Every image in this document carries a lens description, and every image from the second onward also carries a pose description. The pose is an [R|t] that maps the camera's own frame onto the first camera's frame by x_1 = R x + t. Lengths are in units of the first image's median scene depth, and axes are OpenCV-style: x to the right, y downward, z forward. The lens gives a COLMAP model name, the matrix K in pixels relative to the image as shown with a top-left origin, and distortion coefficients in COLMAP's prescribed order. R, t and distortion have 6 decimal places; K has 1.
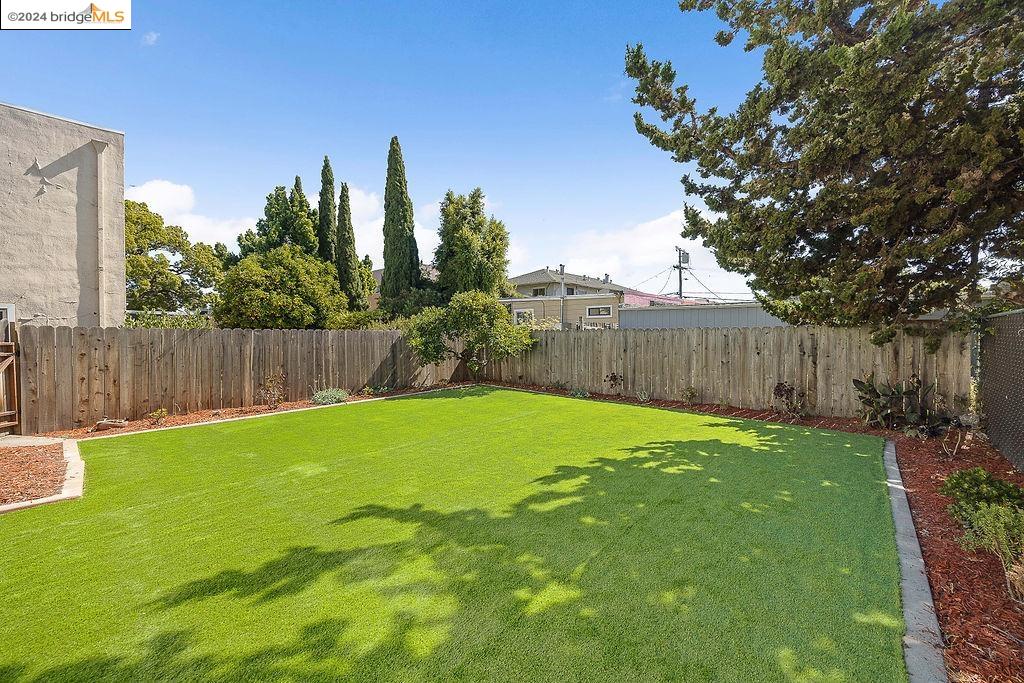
lens RADIAL K [[404.4, 0, 510.0], [0, 404.4, 339.6], [0, 0, 1]] dist [-0.003388, -0.000132]
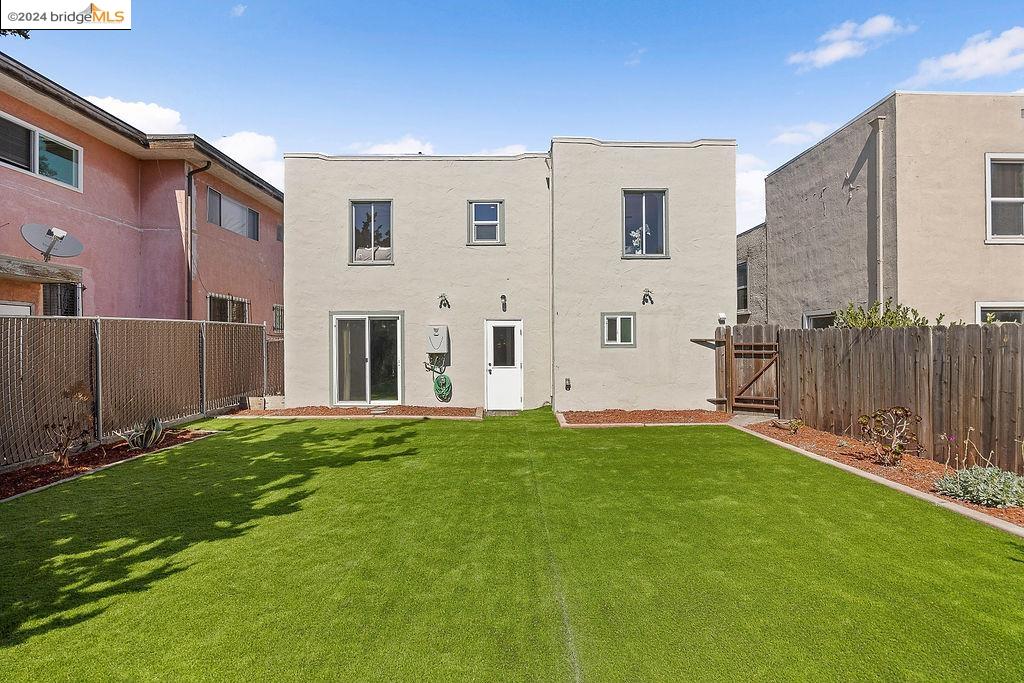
lens RADIAL K [[460.0, 0, 516.4], [0, 460.0, 335.2], [0, 0, 1]] dist [-0.003957, -0.000180]
pose [[-0.730640, 0.002037, -0.682760, 0.244904], [-0.001054, 0.999991, 0.004111, -0.016616], [0.682762, 0.003723, -0.730631, 1.138890]]
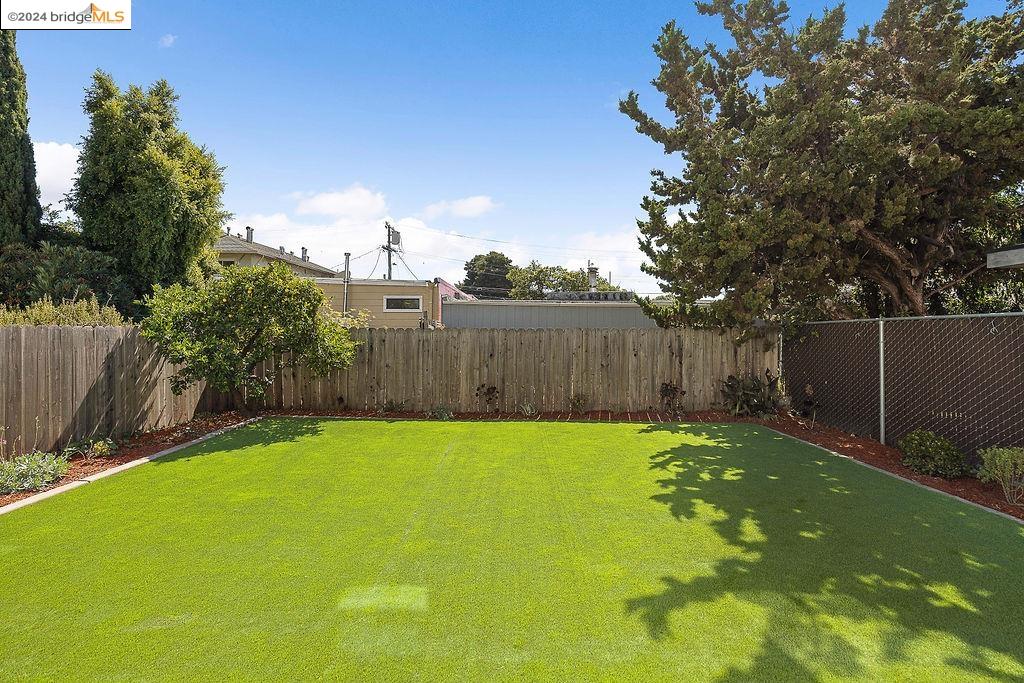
lens RADIAL K [[538.6, 0, 509.4], [0, 538.6, 339.1], [0, 0, 1]] dist [-0.018515, -0.000126]
pose [[0.748096, -0.004841, 0.663573, -0.488553], [0.004147, 0.999988, 0.002621, -0.009560], [-0.663578, 0.000791, 0.748107, 0.217053]]
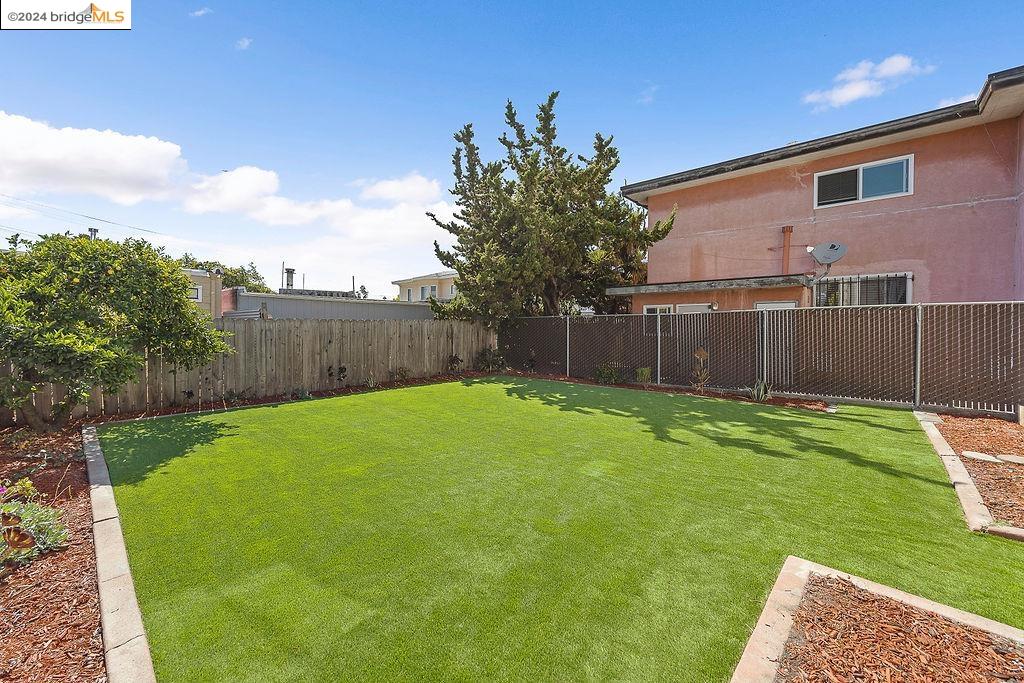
lens RADIAL K [[404.4, 0, 517.1], [0, 404.4, 321.4], [0, 0, 1]] dist [-0.003388, -0.000132]
pose [[-0.025025, 0.010290, 0.999634, -0.842214], [0.011064, 0.999889, -0.010016, -0.008270], [-0.999626, 0.010810, -0.025136, 0.713575]]
